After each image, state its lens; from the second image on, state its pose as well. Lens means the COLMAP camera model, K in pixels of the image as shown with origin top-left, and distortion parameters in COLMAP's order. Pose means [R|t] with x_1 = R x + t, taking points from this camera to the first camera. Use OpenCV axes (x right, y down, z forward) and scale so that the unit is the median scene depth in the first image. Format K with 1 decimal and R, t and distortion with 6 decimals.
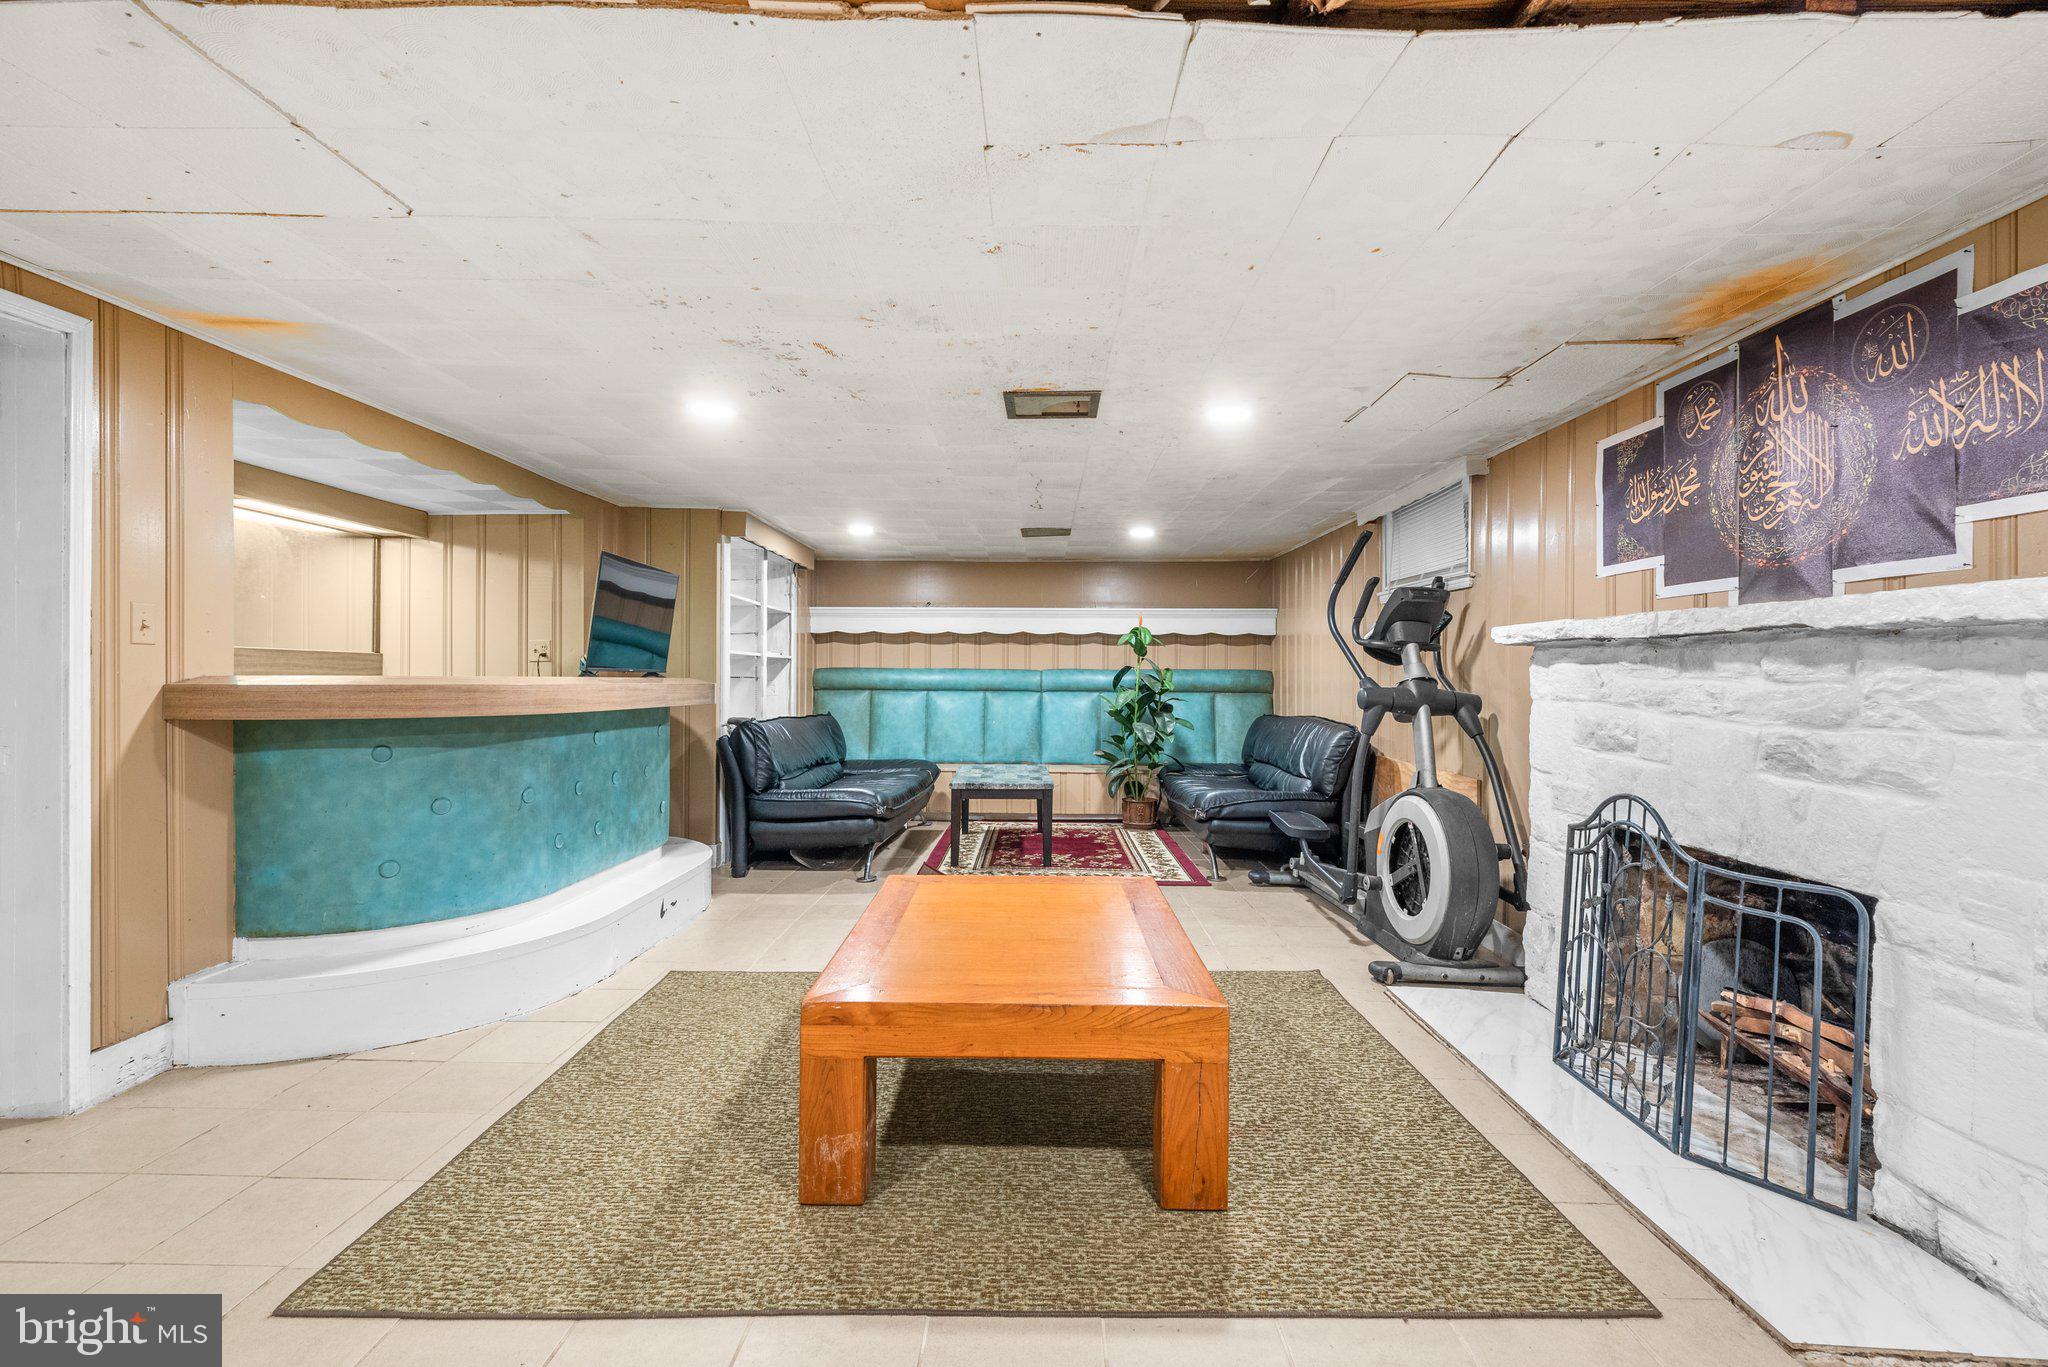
lens RADIAL K [[916.7, 0, 1018.1], [0, 916.7, 697.3], [0, 0, 1]] dist [0.001542, -0.000307]
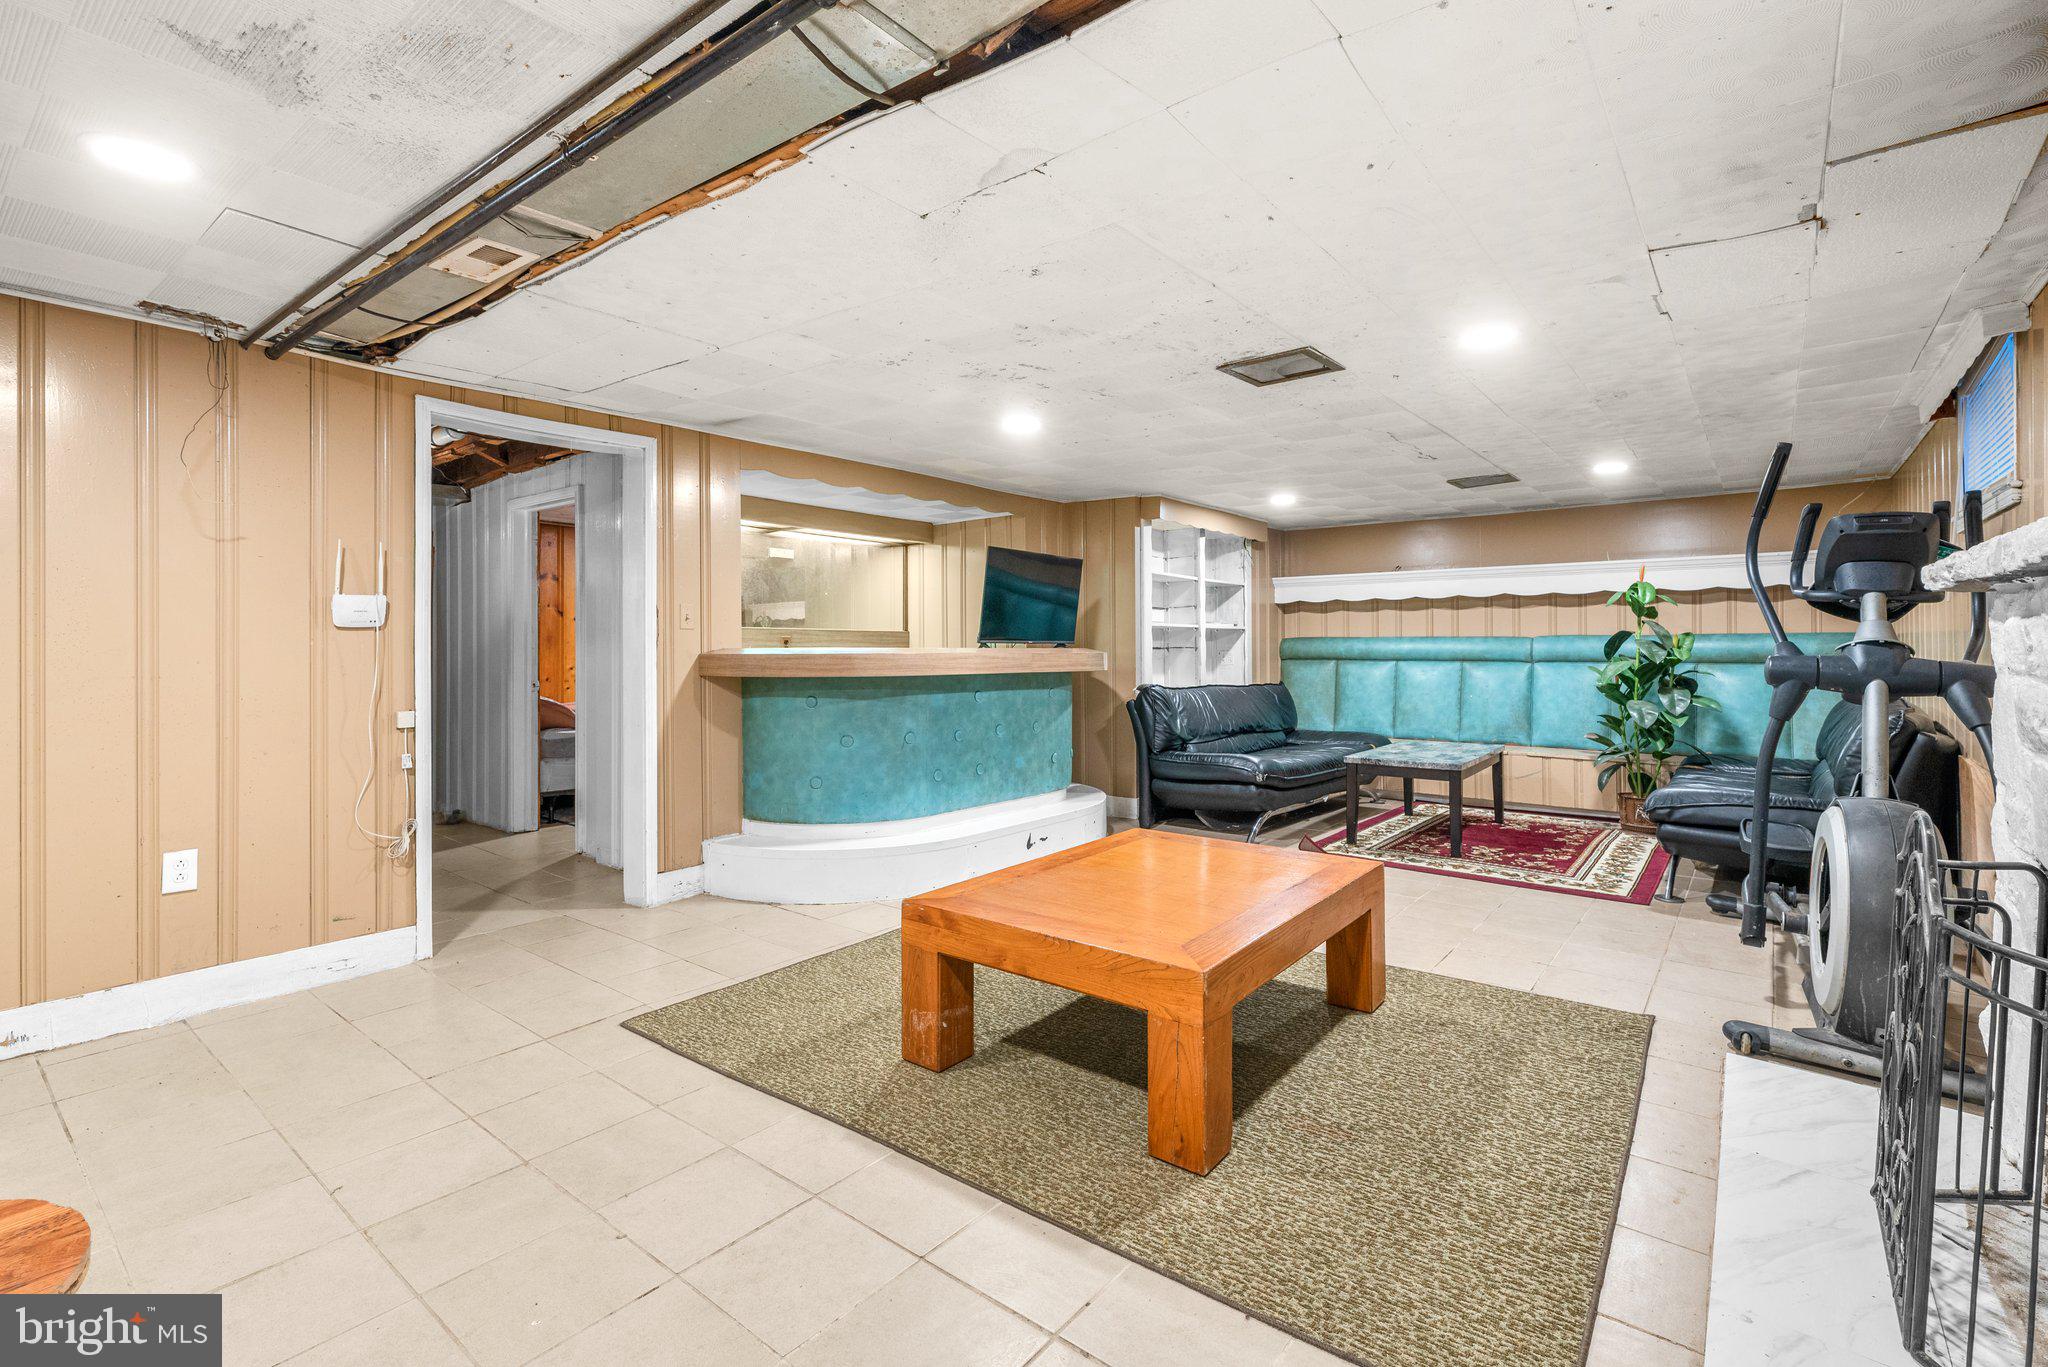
lens RADIAL K [[916.7, 0, 1011.5], [0, 916.7, 665.7], [0, 0, 1]] dist [0.001542, -0.000307]
pose [[0.793947, 0.005683, -0.607960, 0.318765], [-0.007260, 0.999974, -0.000134, 0.001985], [0.607943, 0.004520, 0.793968, 0.036569]]
